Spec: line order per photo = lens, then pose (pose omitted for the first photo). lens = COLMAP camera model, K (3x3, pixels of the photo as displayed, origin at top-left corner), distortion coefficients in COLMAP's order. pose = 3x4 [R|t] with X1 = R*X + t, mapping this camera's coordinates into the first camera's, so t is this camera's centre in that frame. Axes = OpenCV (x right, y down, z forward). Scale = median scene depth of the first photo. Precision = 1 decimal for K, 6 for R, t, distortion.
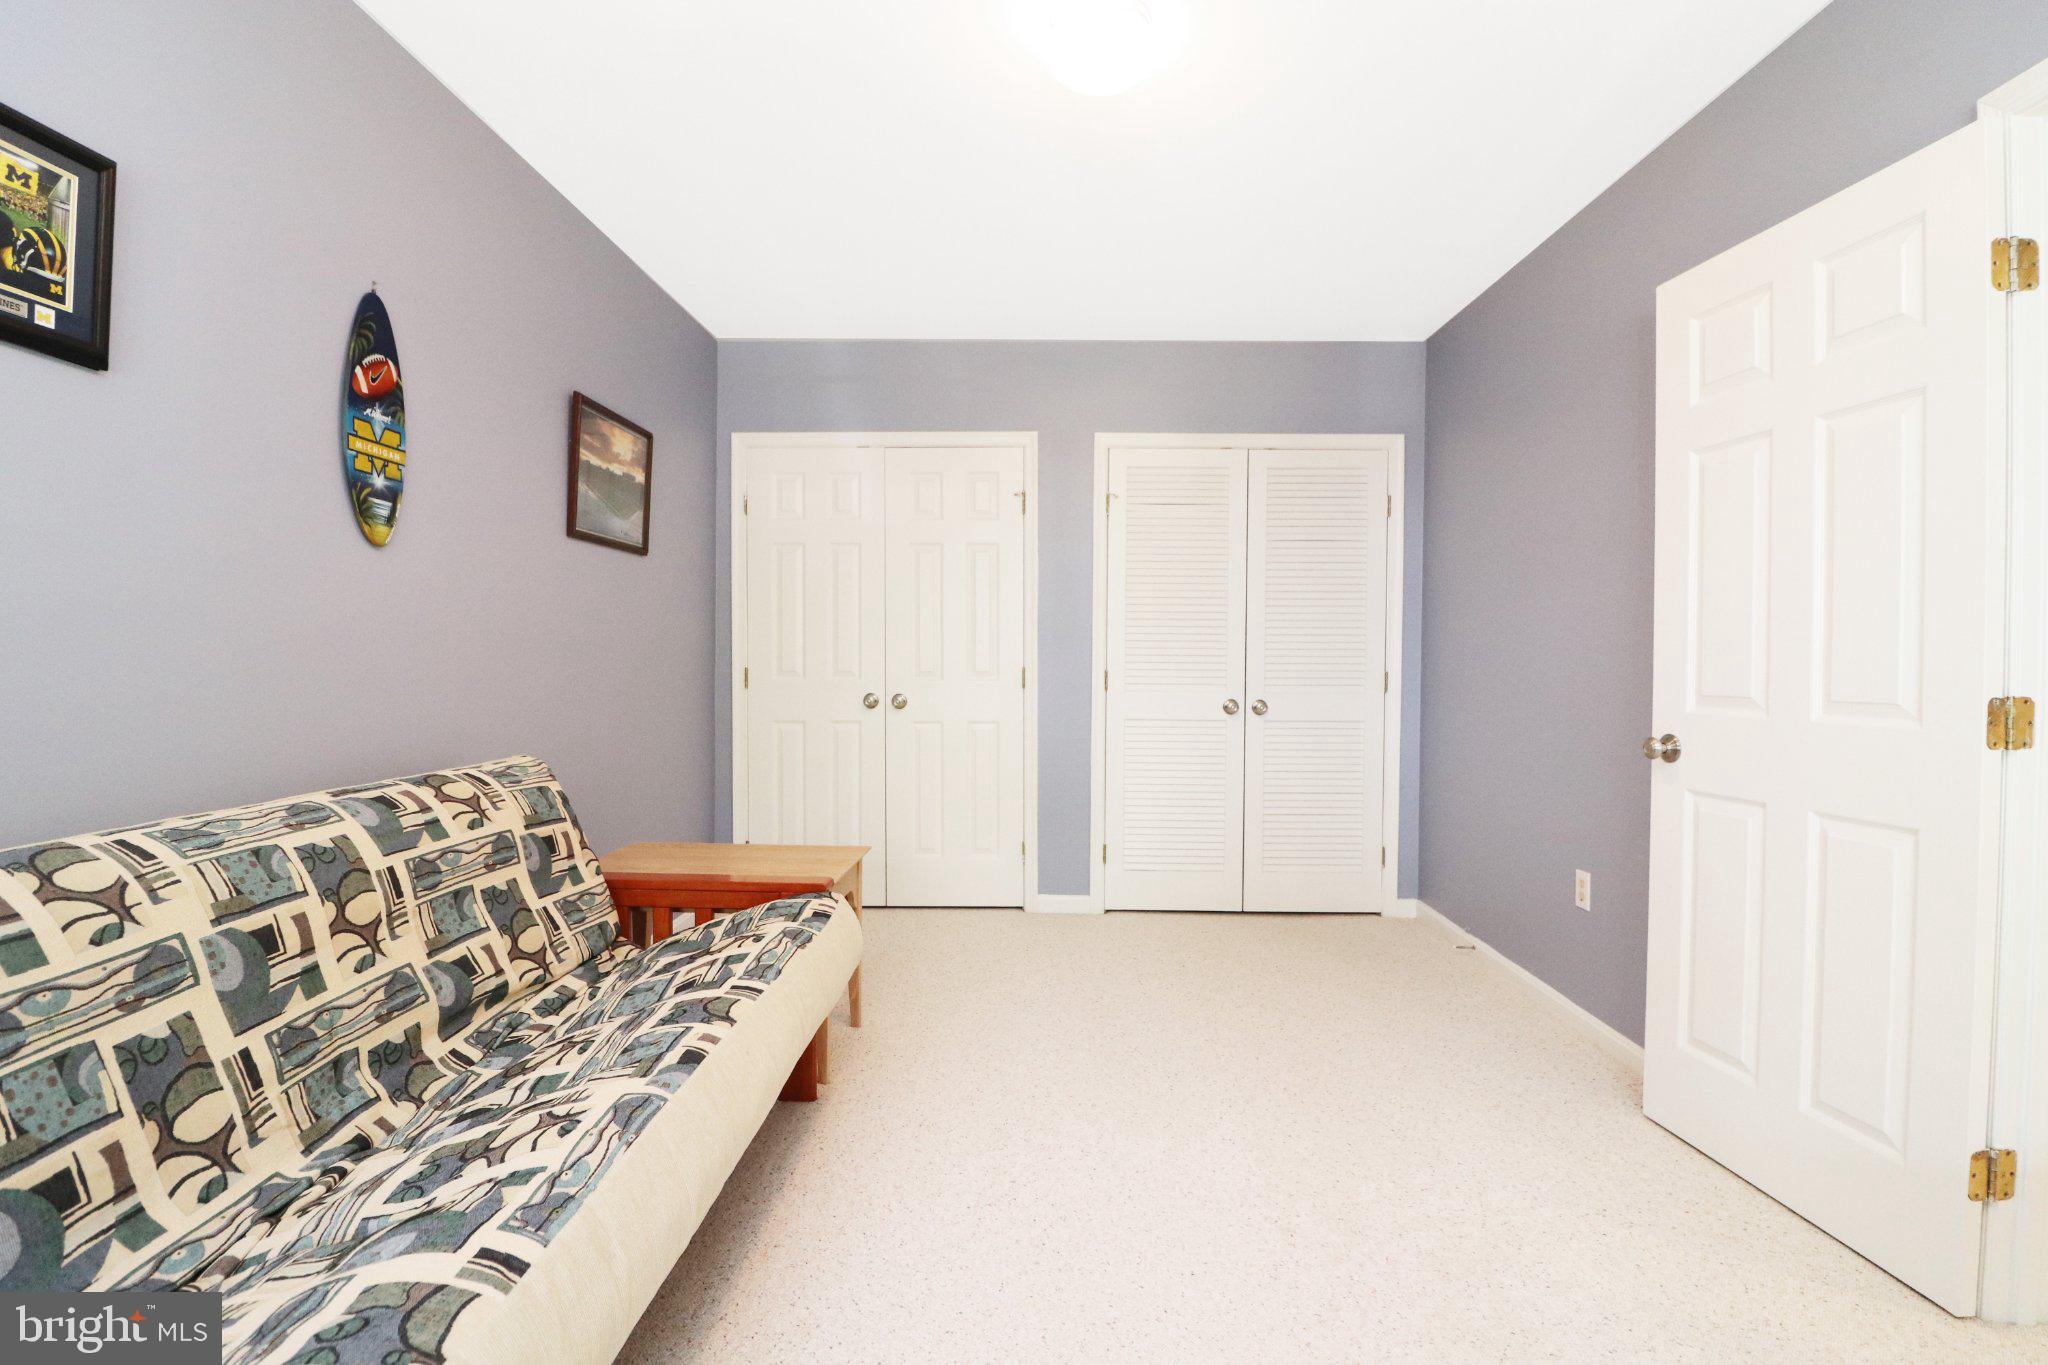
lens RADIAL K [[942.7, 0, 1037.8], [0, 942.7, 673.5], [0, 0, 1]] dist [-0.001561, -0.012490]
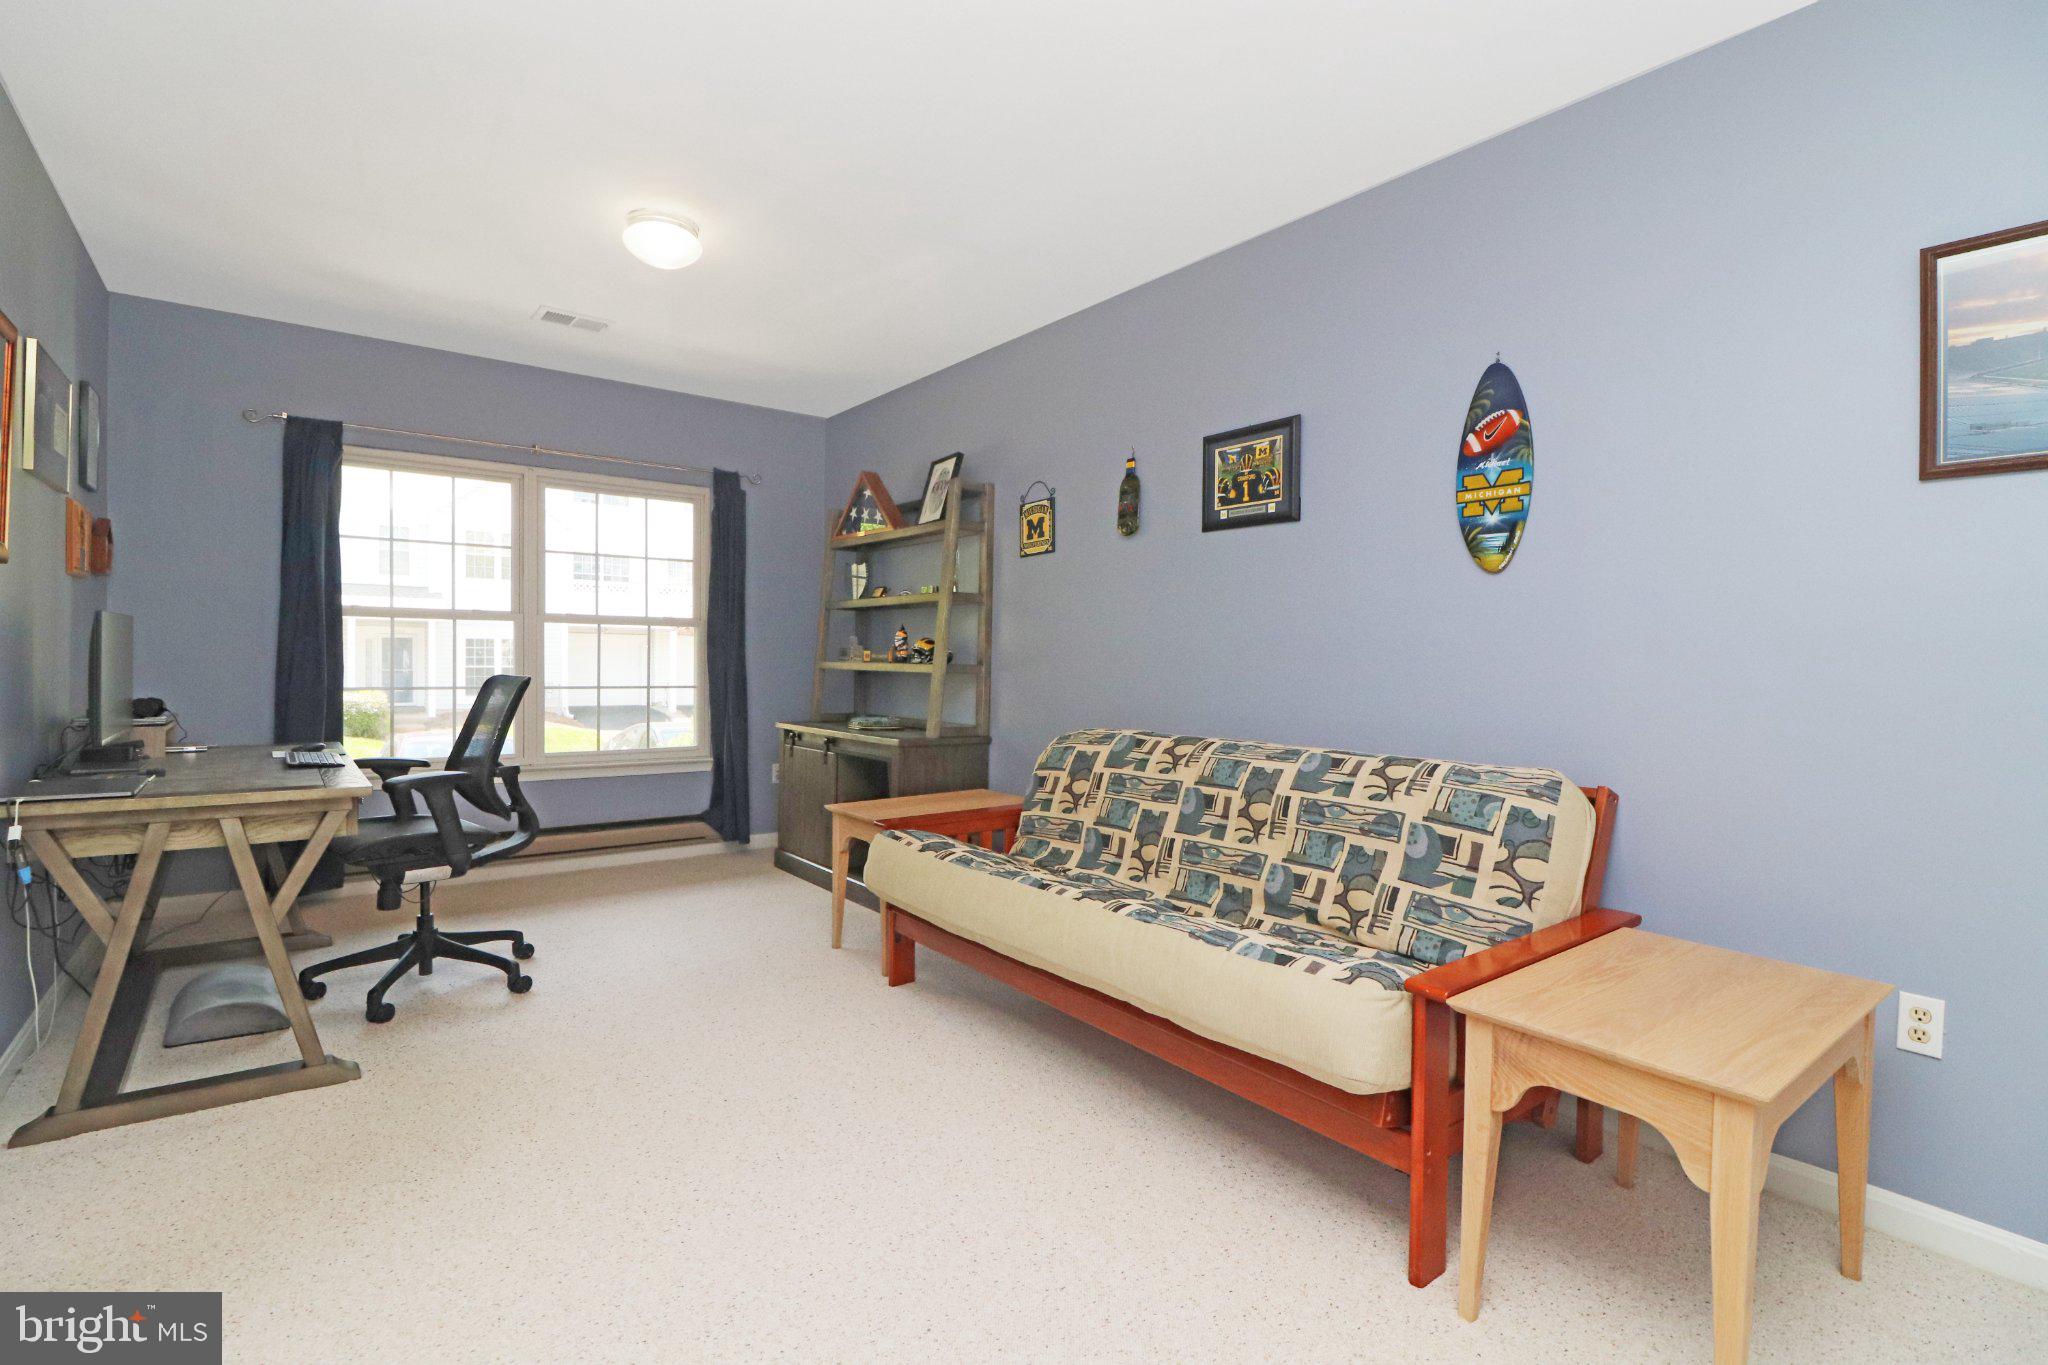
lens RADIAL K [[942.7, 0, 1037.8], [0, 942.7, 673.5], [0, 0, 1]] dist [-0.001561, -0.012490]
pose [[-0.775685, -0.004662, -0.631102, 0.527509], [-0.026345, 0.999340, 0.024998, -0.022775], [0.630570, 0.036017, -0.775297, 1.640109]]
